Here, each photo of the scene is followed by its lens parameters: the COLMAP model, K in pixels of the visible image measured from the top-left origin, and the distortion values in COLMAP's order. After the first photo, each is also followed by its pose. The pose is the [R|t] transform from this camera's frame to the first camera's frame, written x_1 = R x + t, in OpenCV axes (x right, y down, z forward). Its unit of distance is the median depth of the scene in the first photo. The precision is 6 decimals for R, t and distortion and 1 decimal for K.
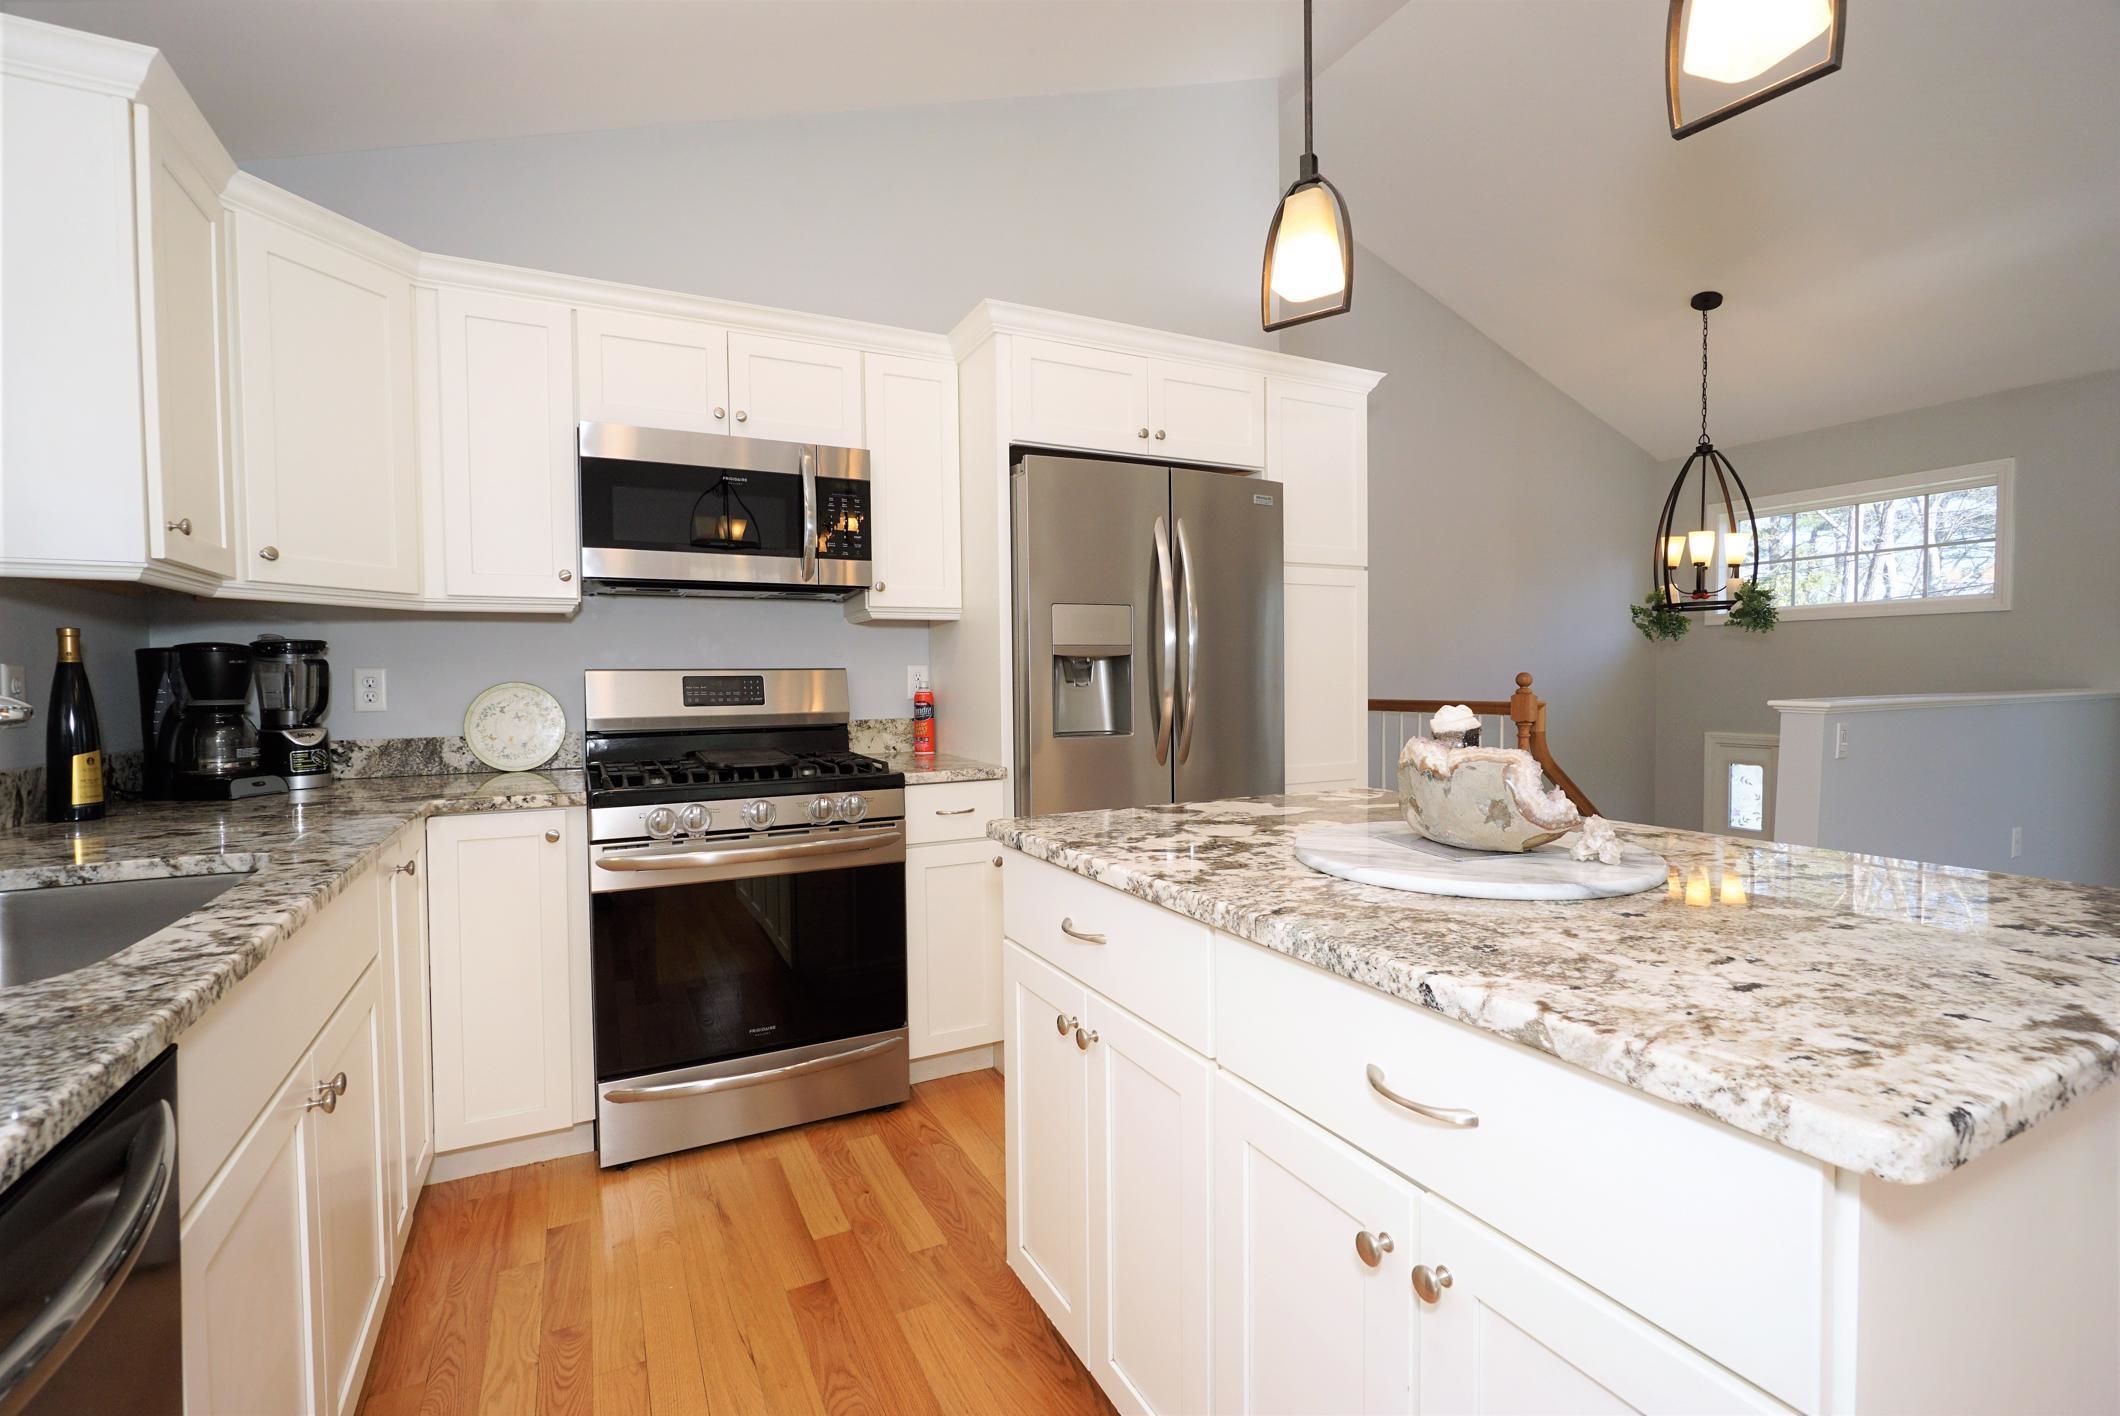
lens RADIAL K [[924.7, 0, 1078.1], [0, 924.7, 715.1], [0, 0, 1]] dist [-0.010759, 0.004743]
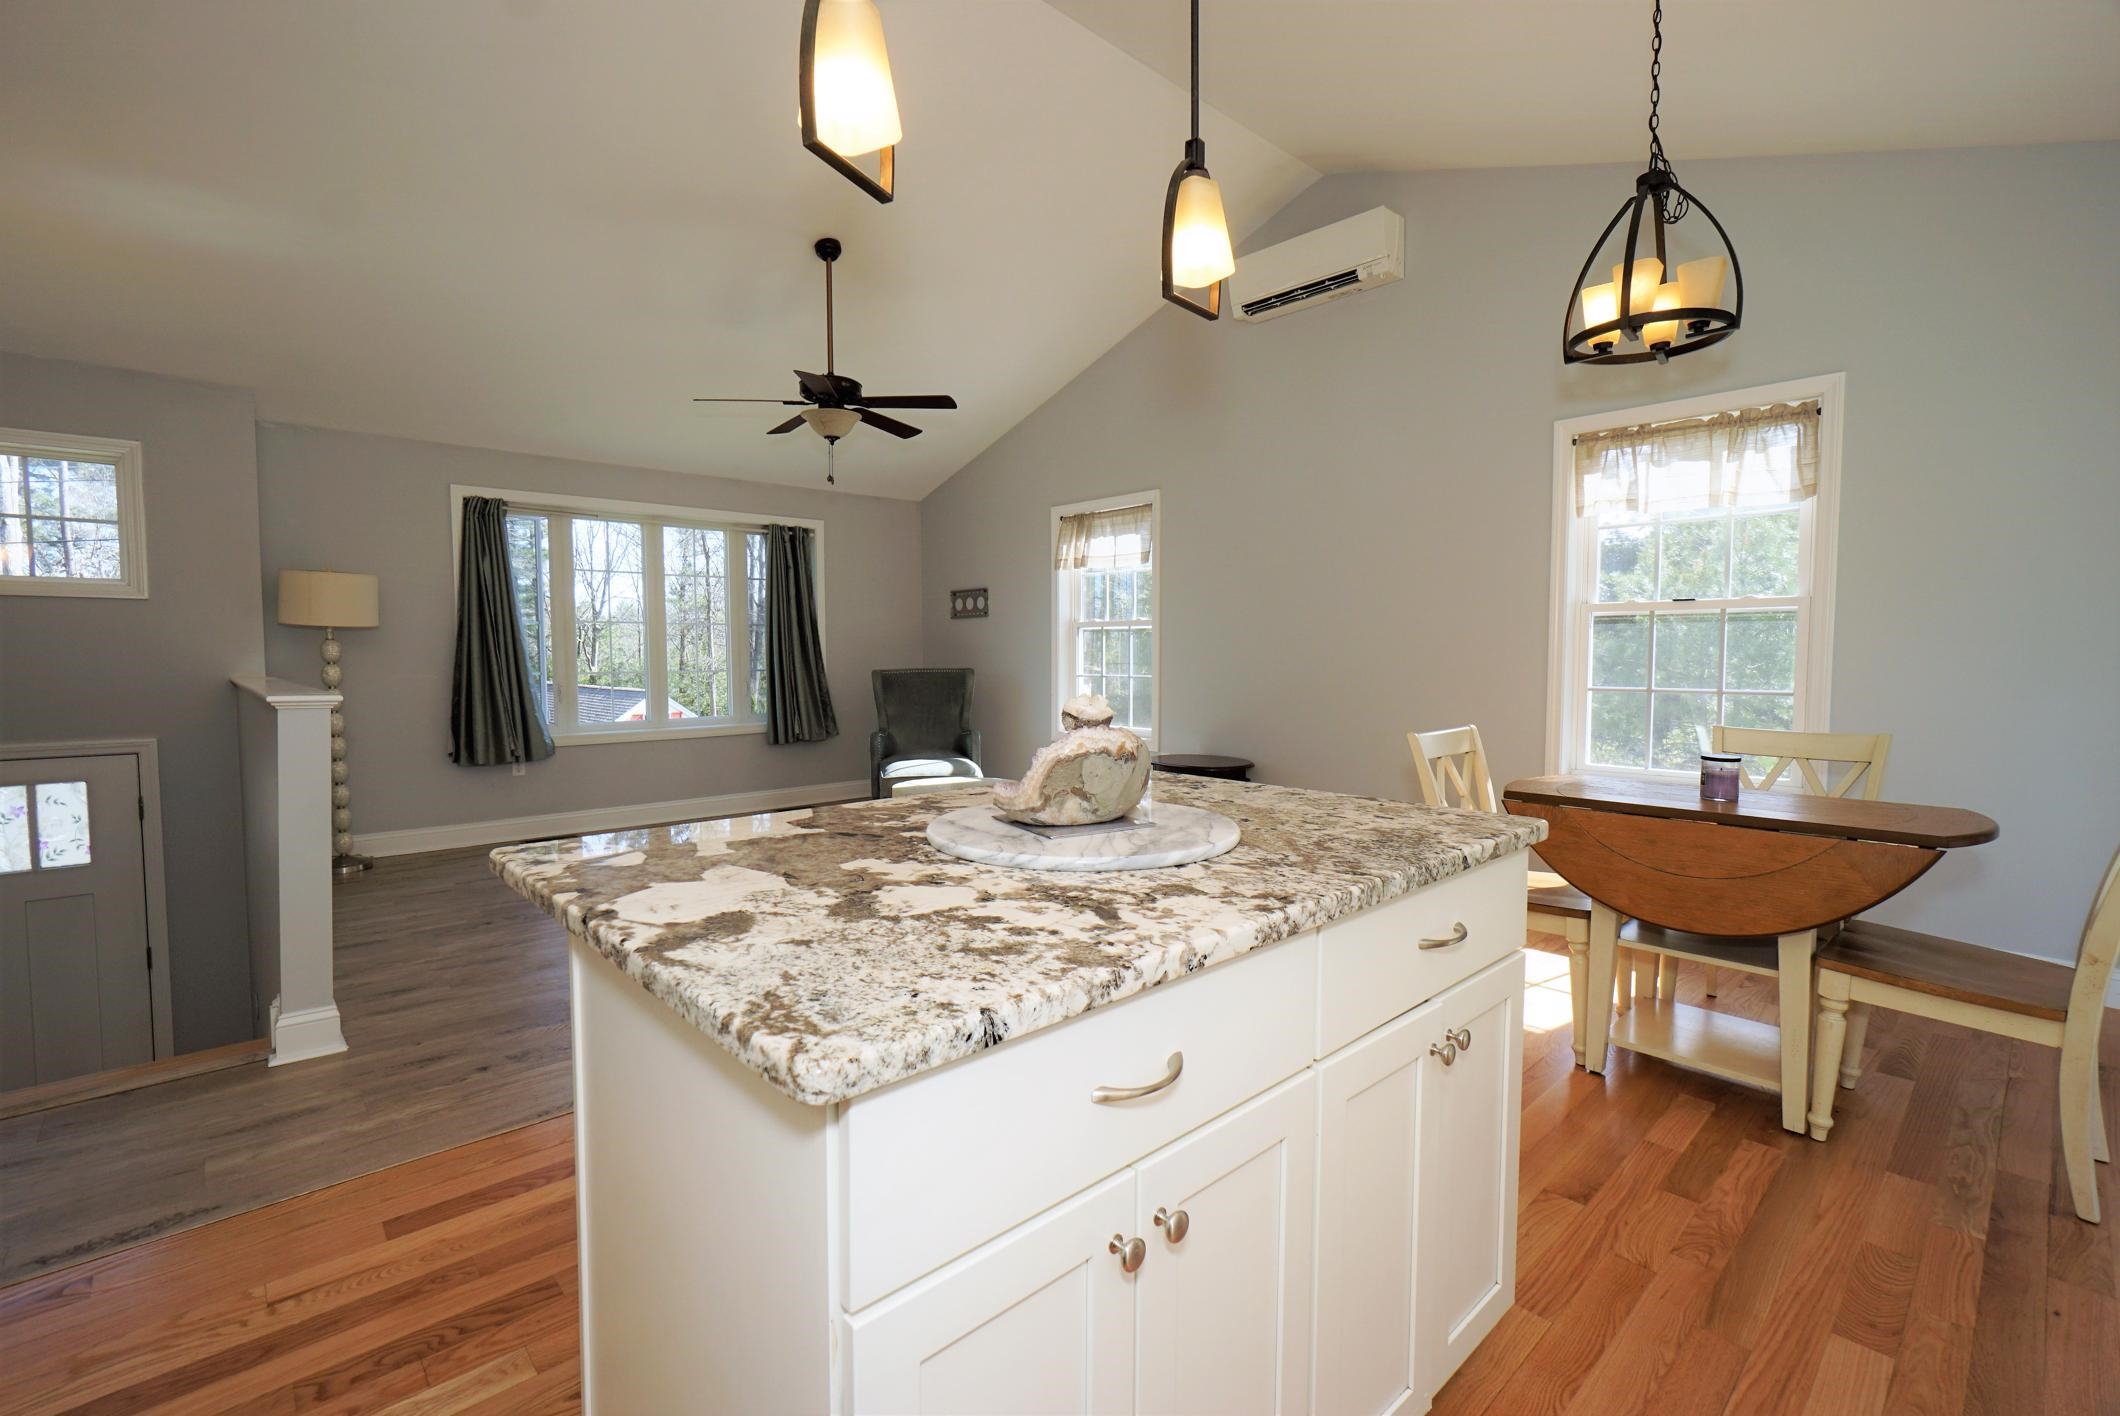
lens RADIAL K [[924.7, 0, 1036.2], [0, 924.7, 715.8], [0, 0, 1]] dist [-0.010759, 0.004743]
pose [[-0.245636, -0.054971, 0.967802, -0.304854], [0.045381, 0.996644, 0.068127, -0.030281], [-0.968299, 0.060654, -0.242317, 0.647186]]
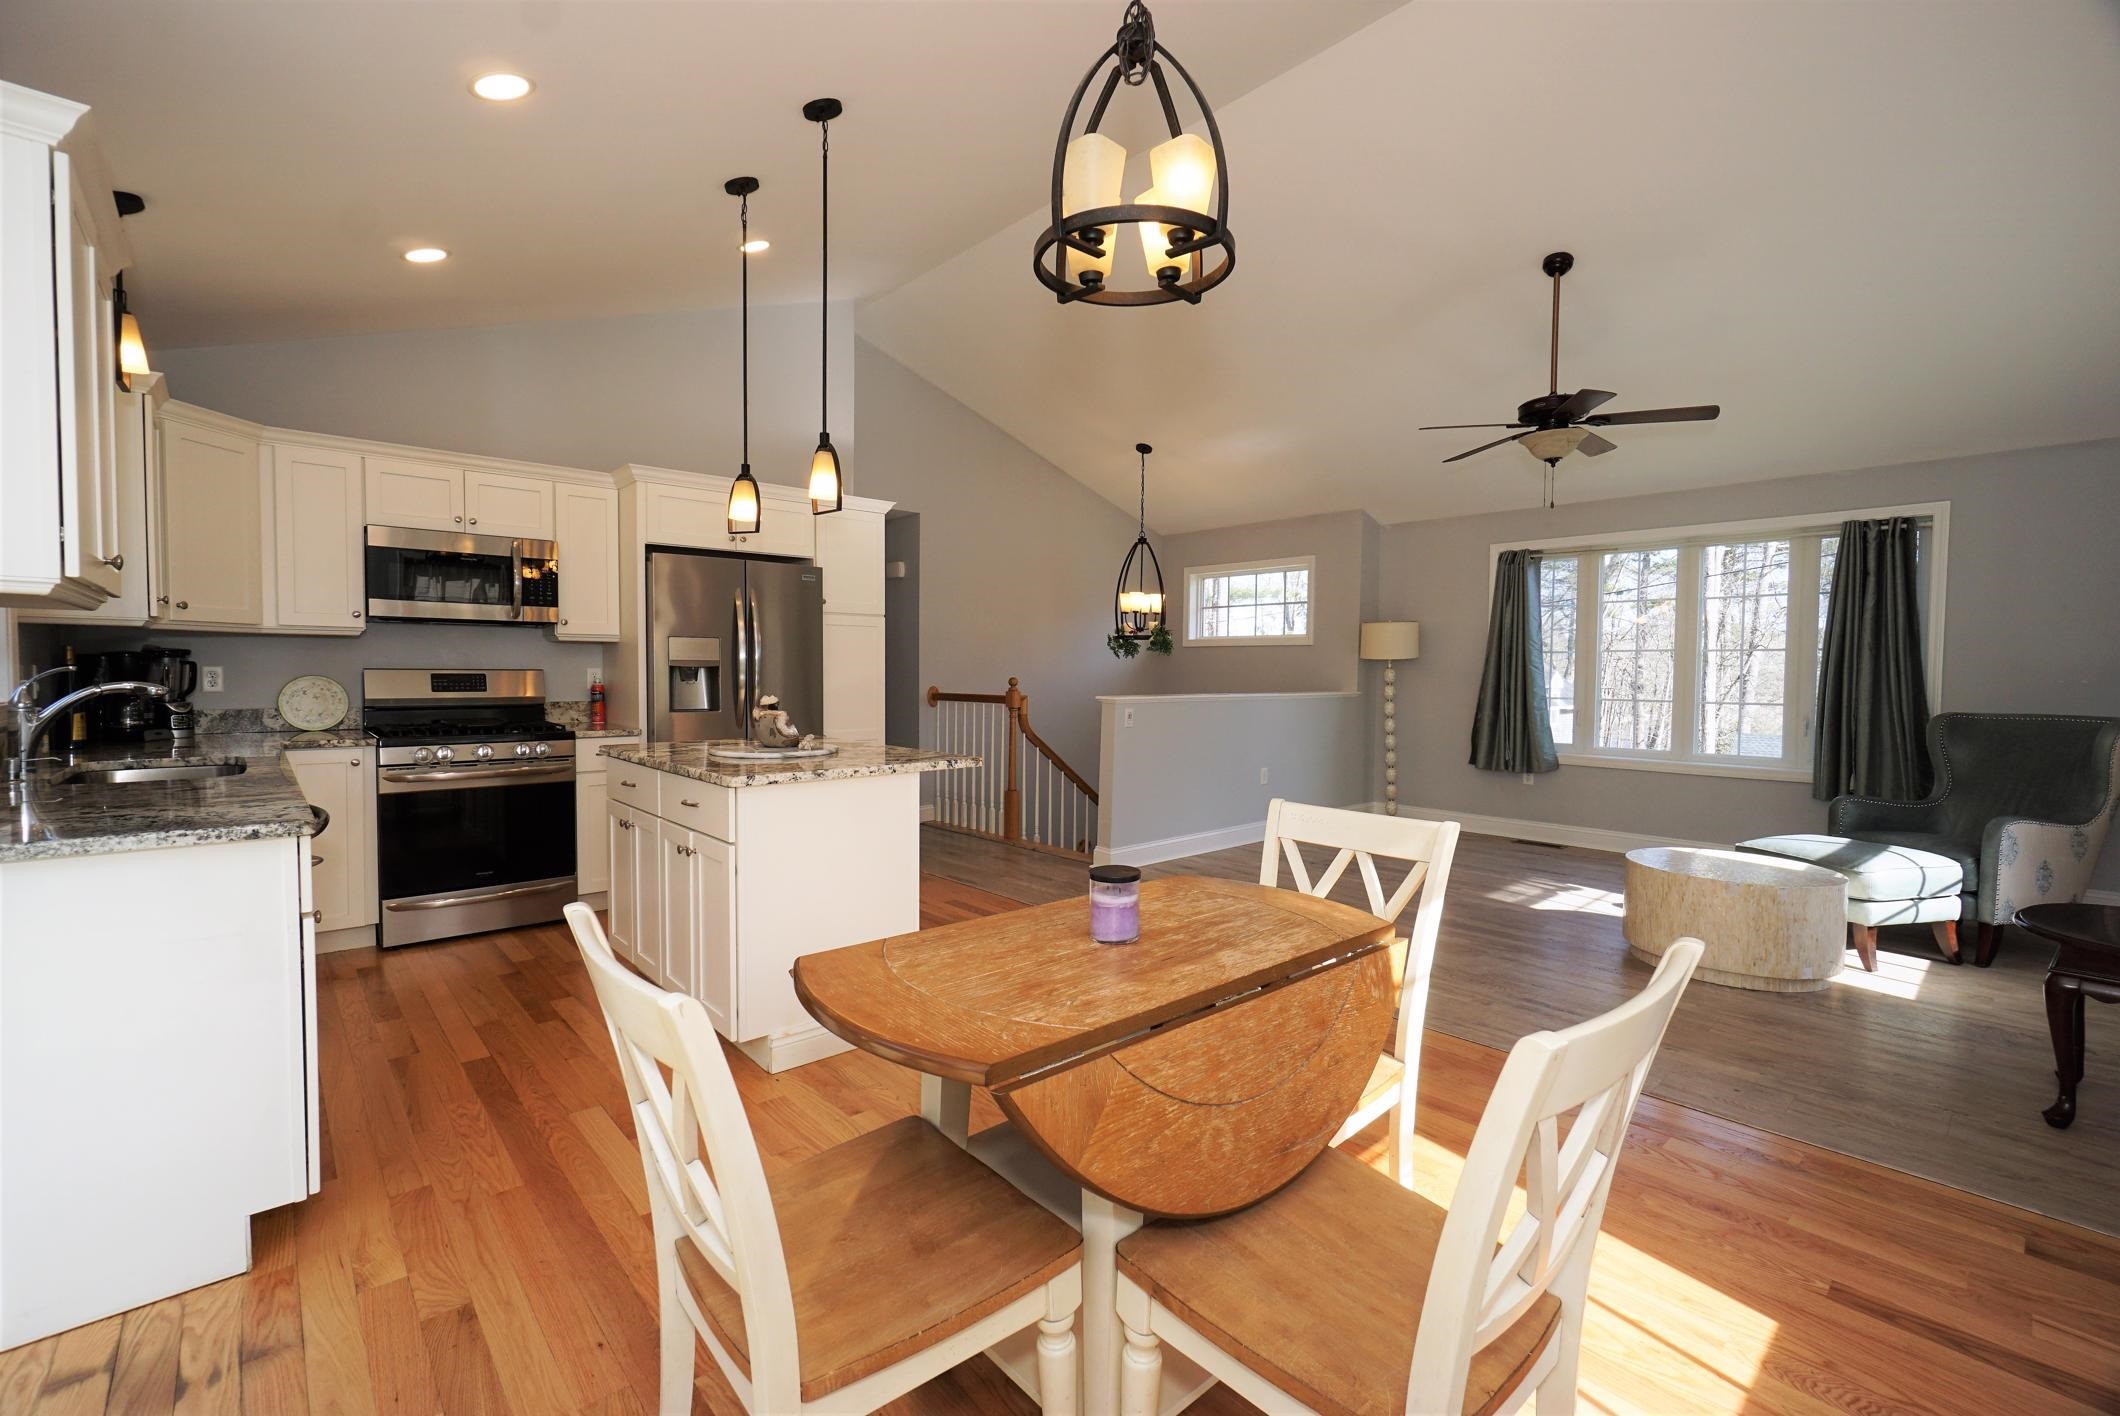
lens RADIAL K [[924.7, 0, 1074.4], [0, 924.7, 704.2], [0, 0, 1]] dist [-0.010759, 0.004743]
pose [[0.968537, 0.010382, 0.248652, 0.304022], [-0.009863, 0.999946, -0.003331, 0.007812], [-0.248673, 0.000773, 0.968587, -0.964191]]
